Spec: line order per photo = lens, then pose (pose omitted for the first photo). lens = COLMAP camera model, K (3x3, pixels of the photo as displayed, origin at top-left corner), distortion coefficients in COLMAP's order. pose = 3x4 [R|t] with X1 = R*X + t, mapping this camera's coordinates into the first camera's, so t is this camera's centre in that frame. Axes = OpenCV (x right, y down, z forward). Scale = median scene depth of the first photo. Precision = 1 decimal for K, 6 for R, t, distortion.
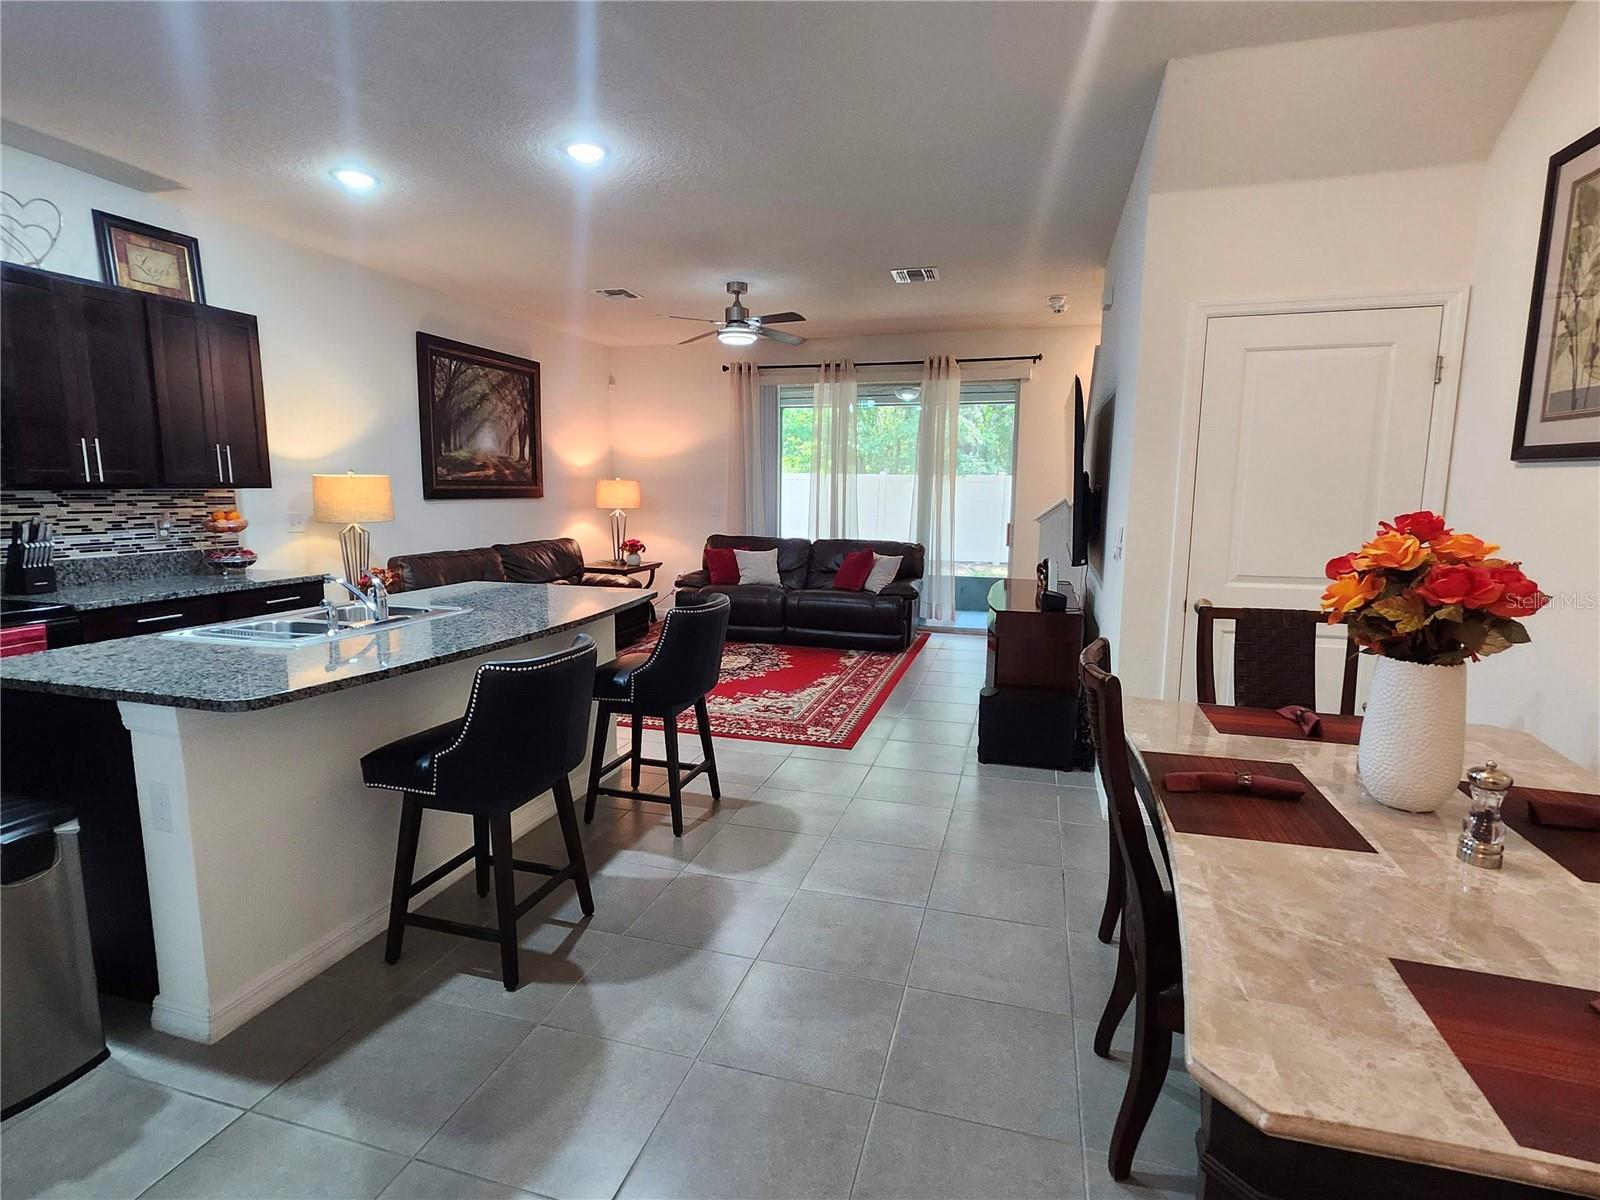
lens RADIAL K [[806.4, 0, 791.3], [0, 806.4, 603.4], [0, 0, 1]] dist [-0.001252, 0.001669]
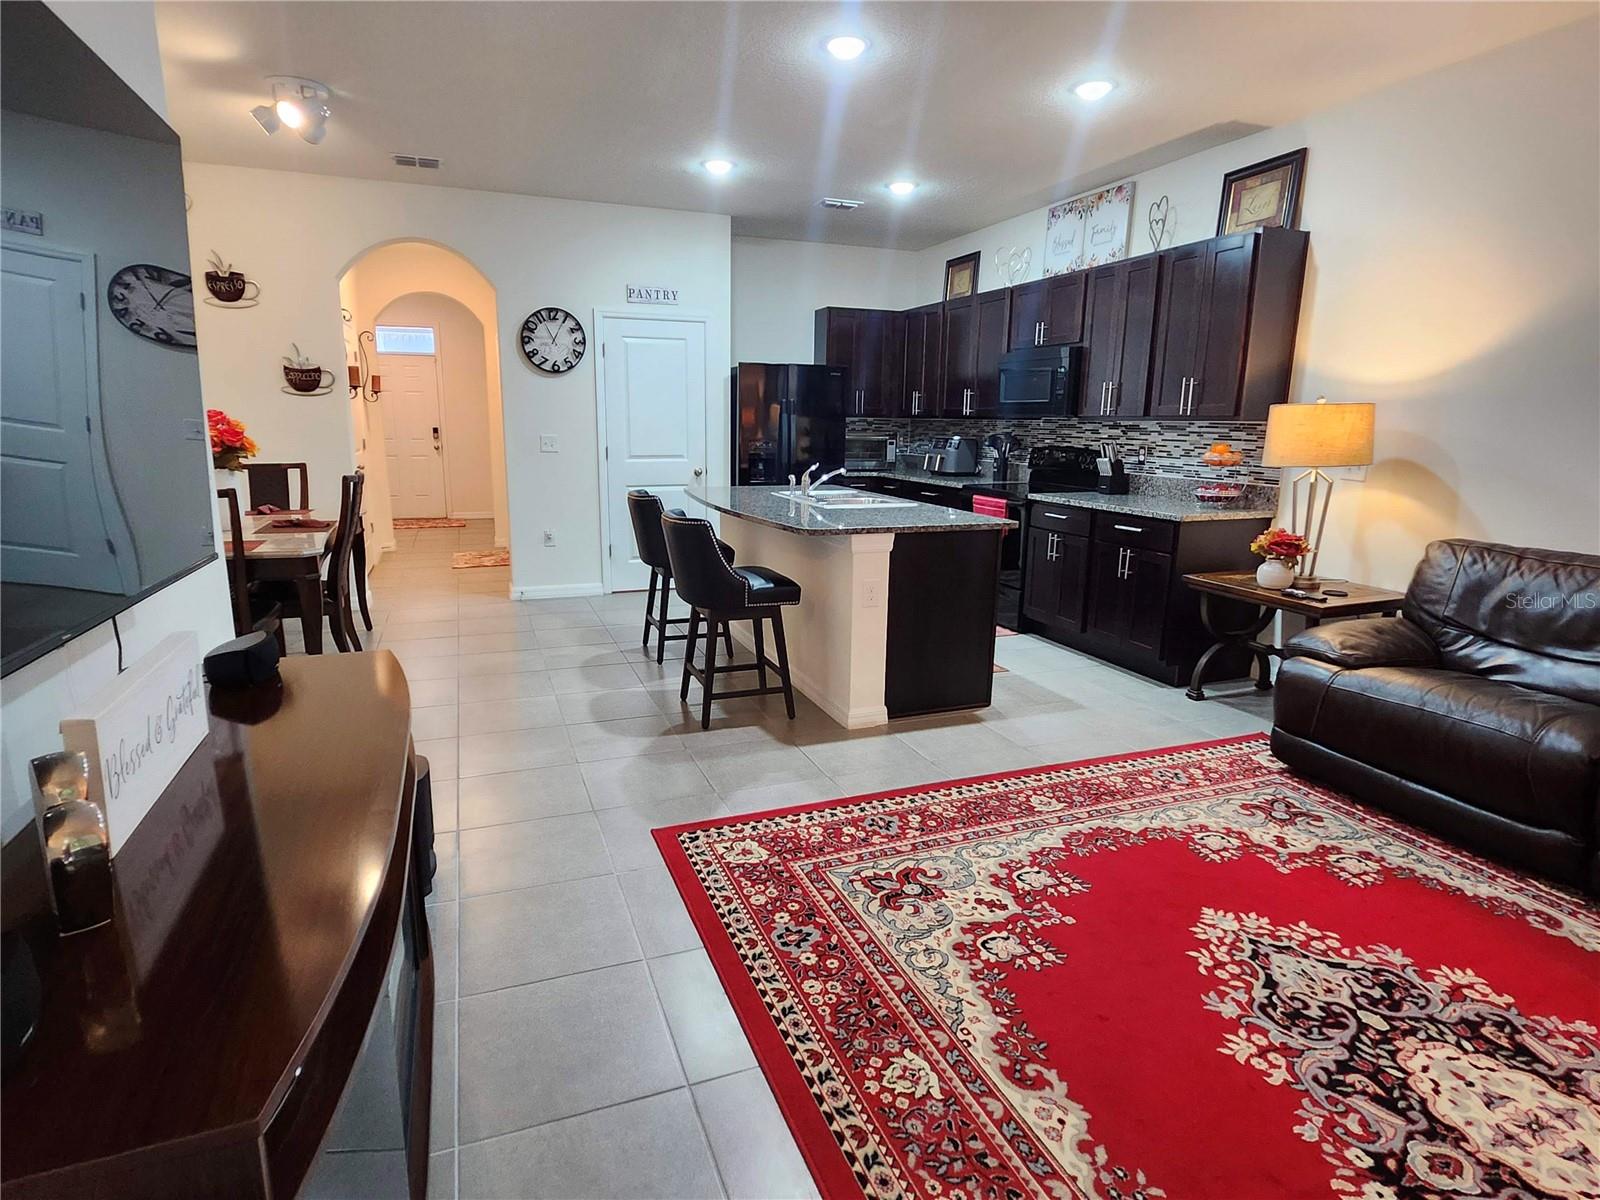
lens RADIAL K [[848.8, 0, 784.2], [0, 848.8, 599.1], [0, 0, 1]] dist [-0.000338, 0.002171]
pose [[-0.795888, 0.110320, -0.595308, 0.304864], [-0.104807, 0.943310, 0.314931, -0.172072], [0.596304, 0.313042, -0.739207, 1.253273]]
